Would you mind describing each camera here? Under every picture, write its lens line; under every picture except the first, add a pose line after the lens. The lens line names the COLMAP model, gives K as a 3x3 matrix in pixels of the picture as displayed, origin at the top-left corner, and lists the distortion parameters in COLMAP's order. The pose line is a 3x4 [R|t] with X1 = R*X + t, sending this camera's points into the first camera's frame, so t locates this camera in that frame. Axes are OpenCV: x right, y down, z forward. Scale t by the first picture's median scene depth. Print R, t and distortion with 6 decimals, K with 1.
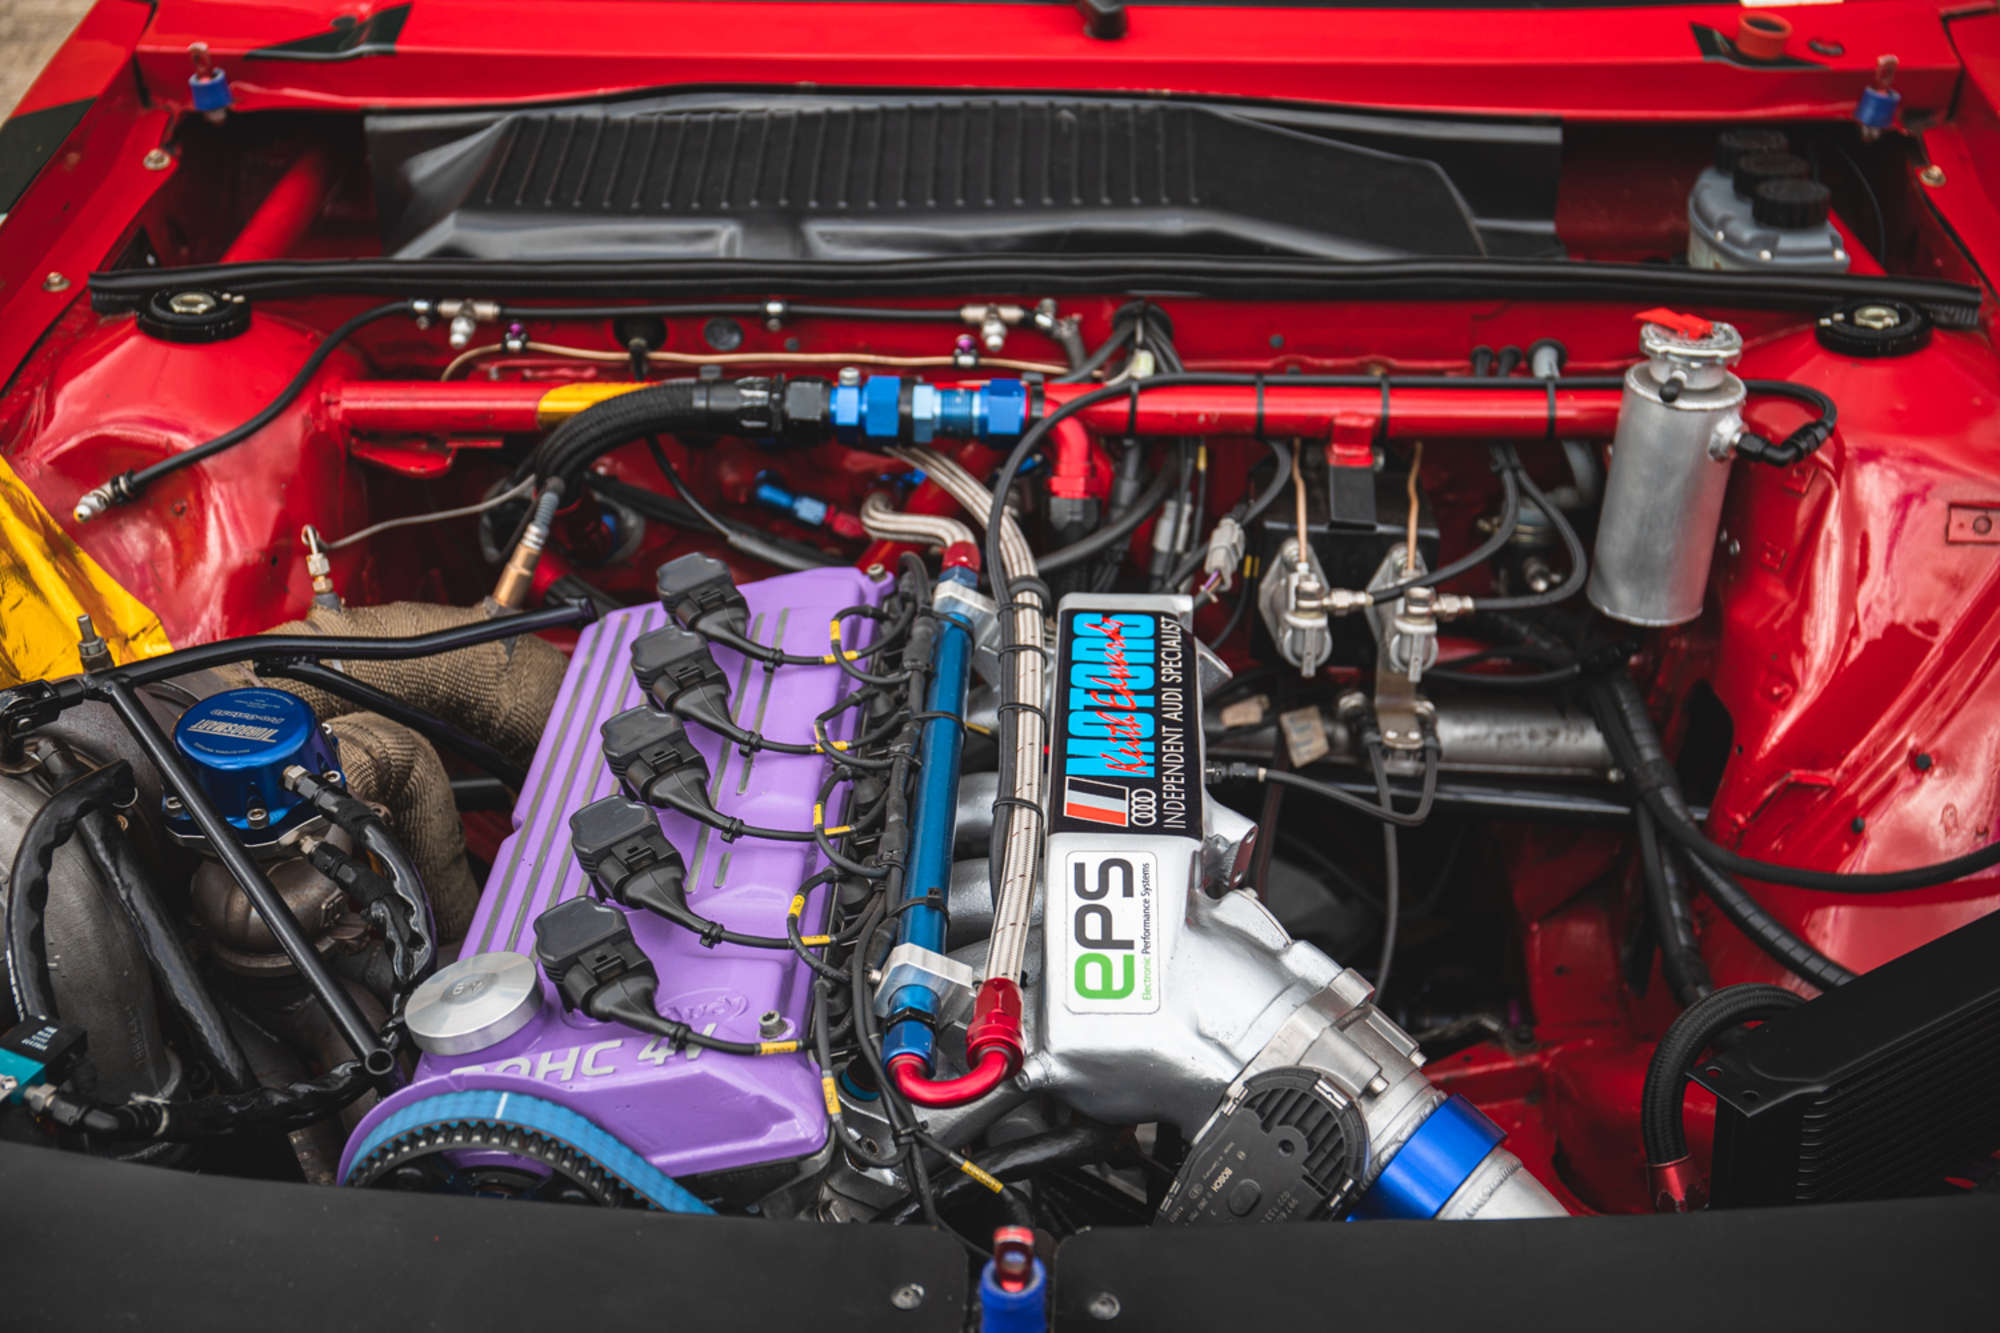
lens RADIAL K [[2728.2, 0, 1000.0], [0, 2728.2, 666.5], [0, 0, 1]] dist [0.038560, 0.023967]
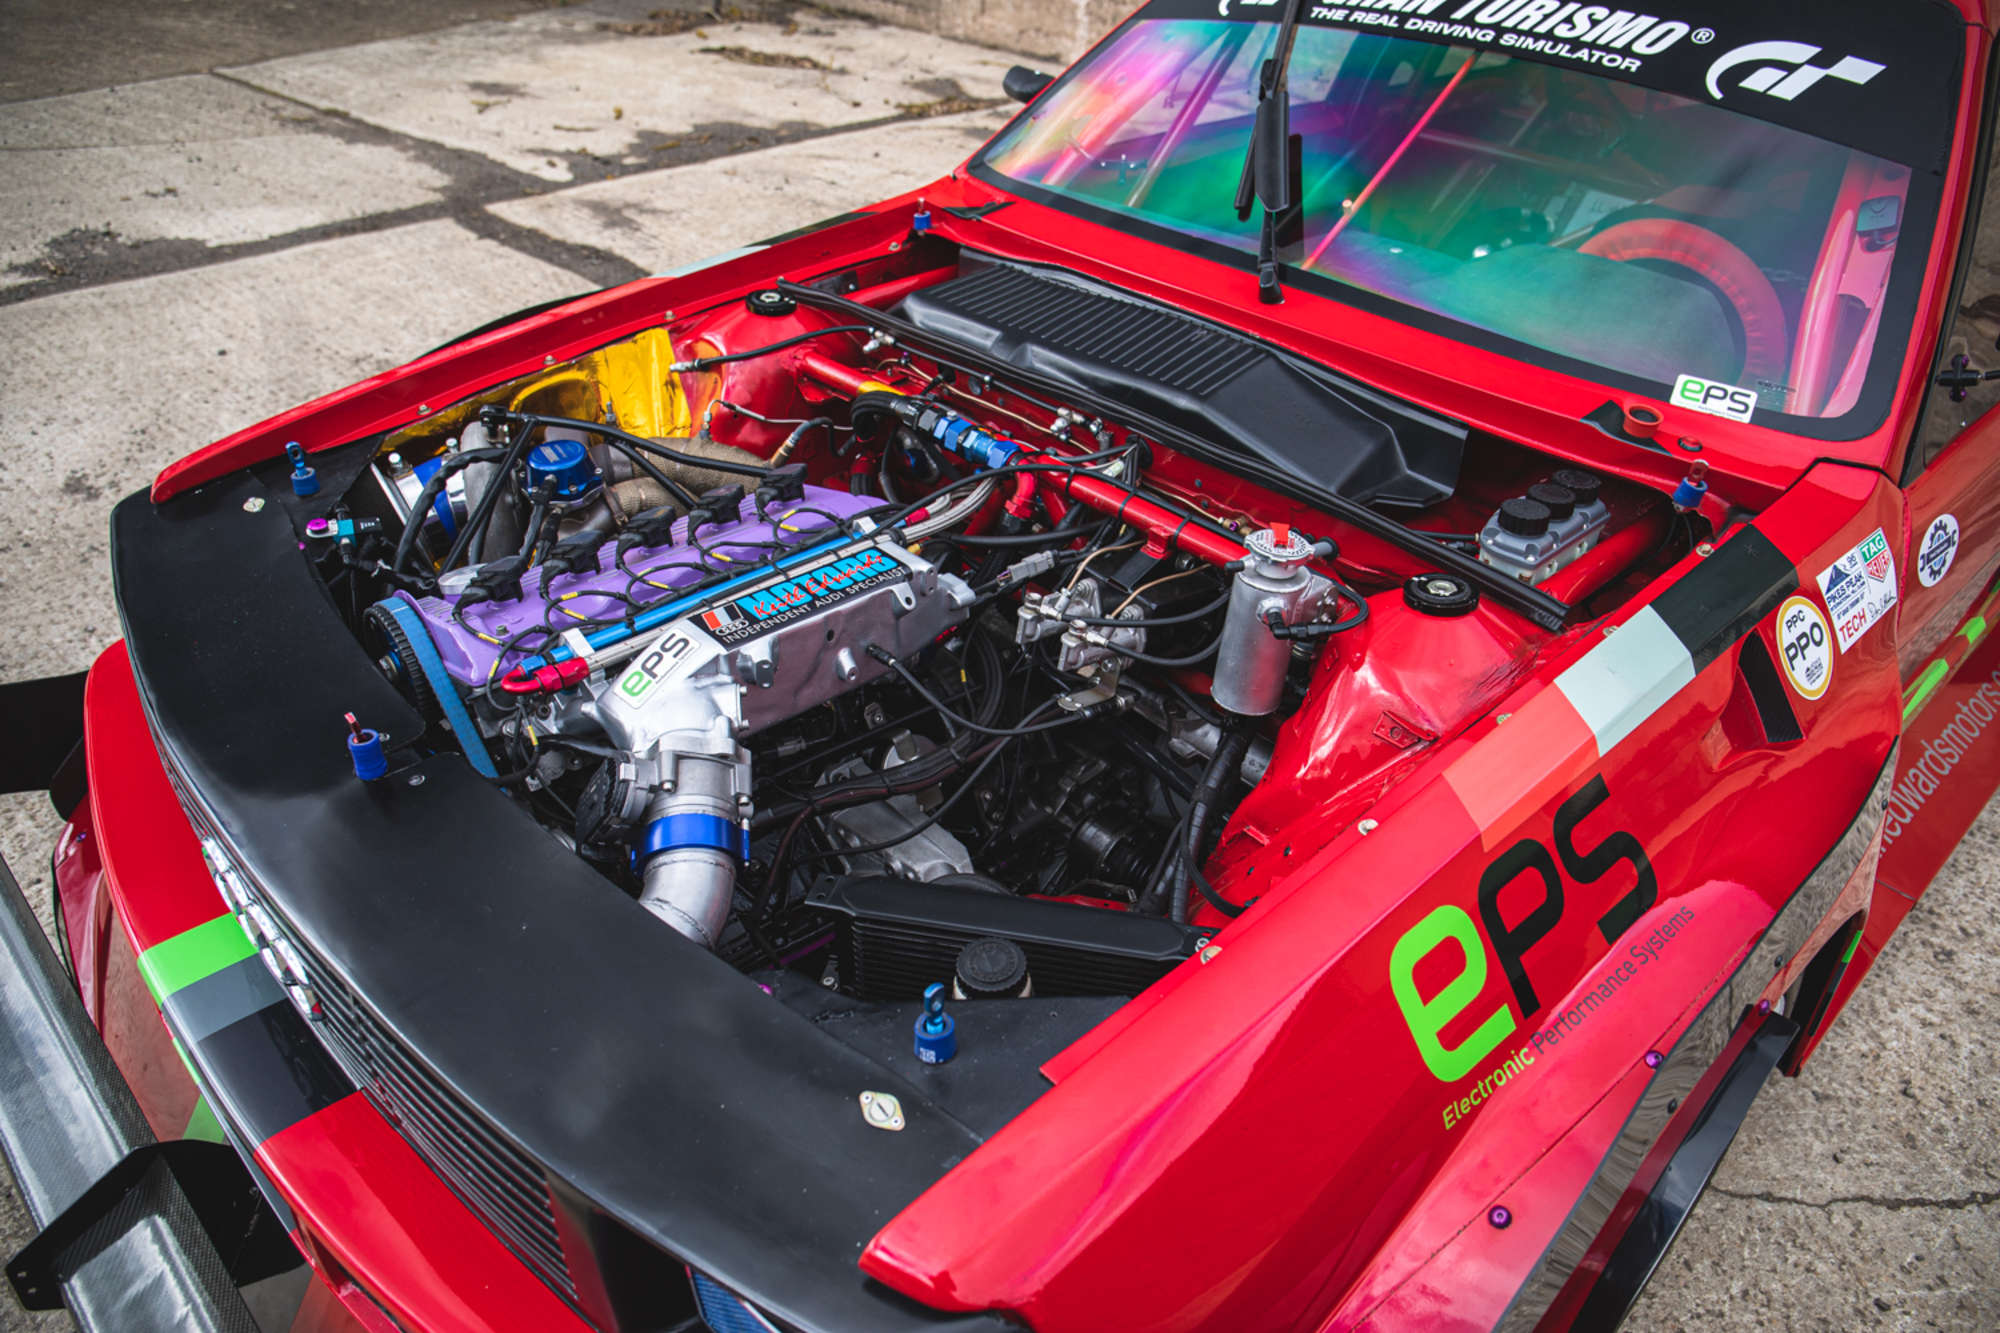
lens RADIAL K [[1435.4, 0, 1000.0], [0, 1435.4, 666.5], [0, 0, 1]] dist [-0.099473, 0.001306]
pose [[0.713281, 0.402170, -0.574012, 0.580338], [-0.372734, 0.911235, 0.175270, -0.127298], [0.593548, 0.088937, 0.799869, 0.227844]]
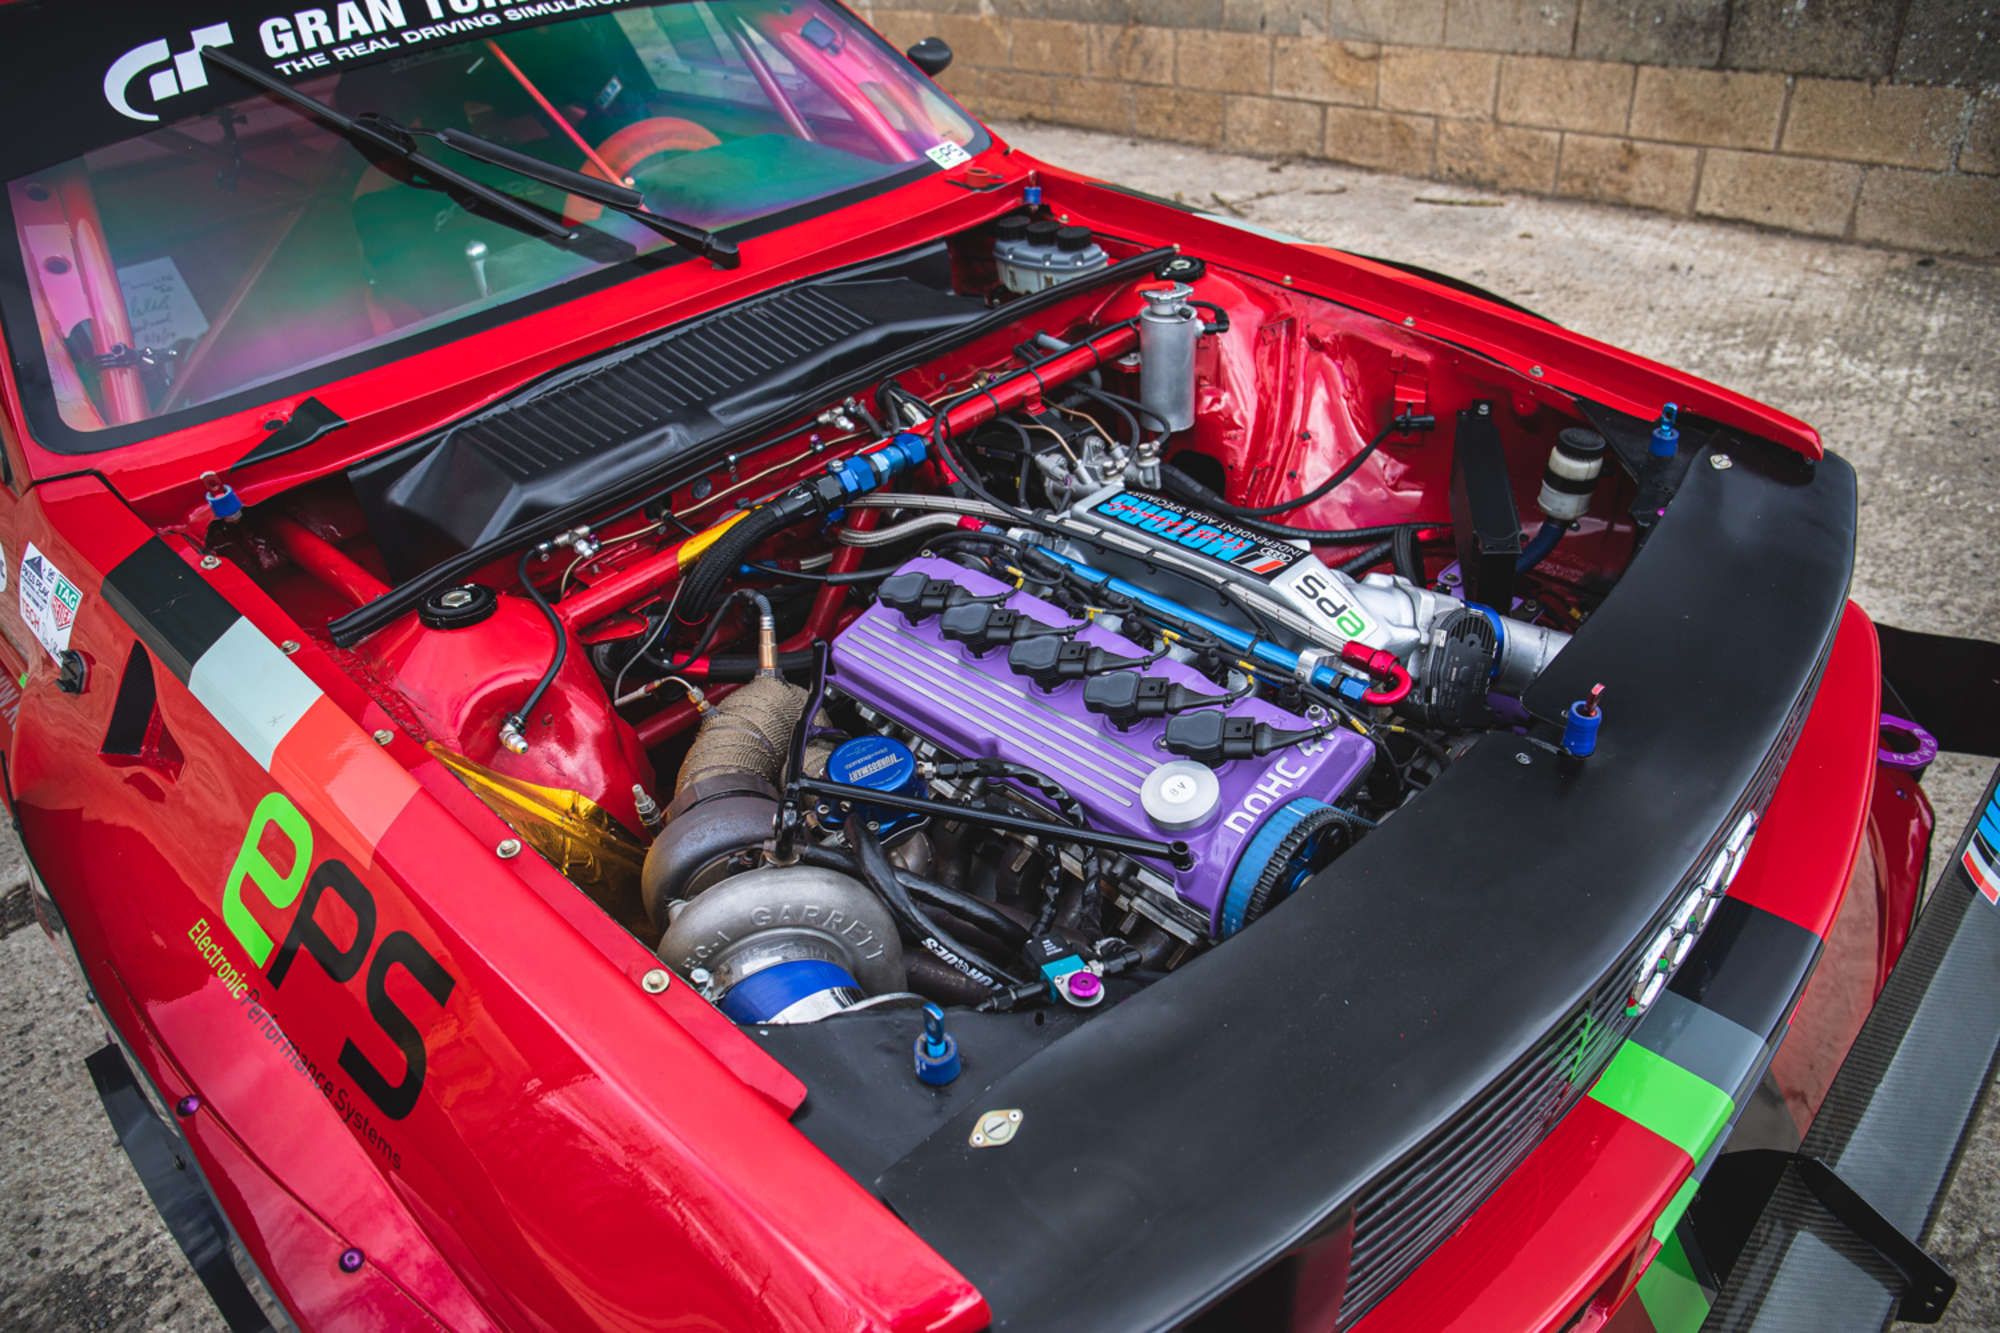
lens RADIAL K [[1334.6, 0, 1000.0], [0, 1334.6, 666.5], [0, 0, 1]] dist [-0.075225, 0.002652]
pose [[0.673835, -0.462623, 0.576131, -0.501201], [0.422839, 0.880871, 0.212777, -0.123599], [-0.605932, 0.100234, 0.789176, 0.276245]]
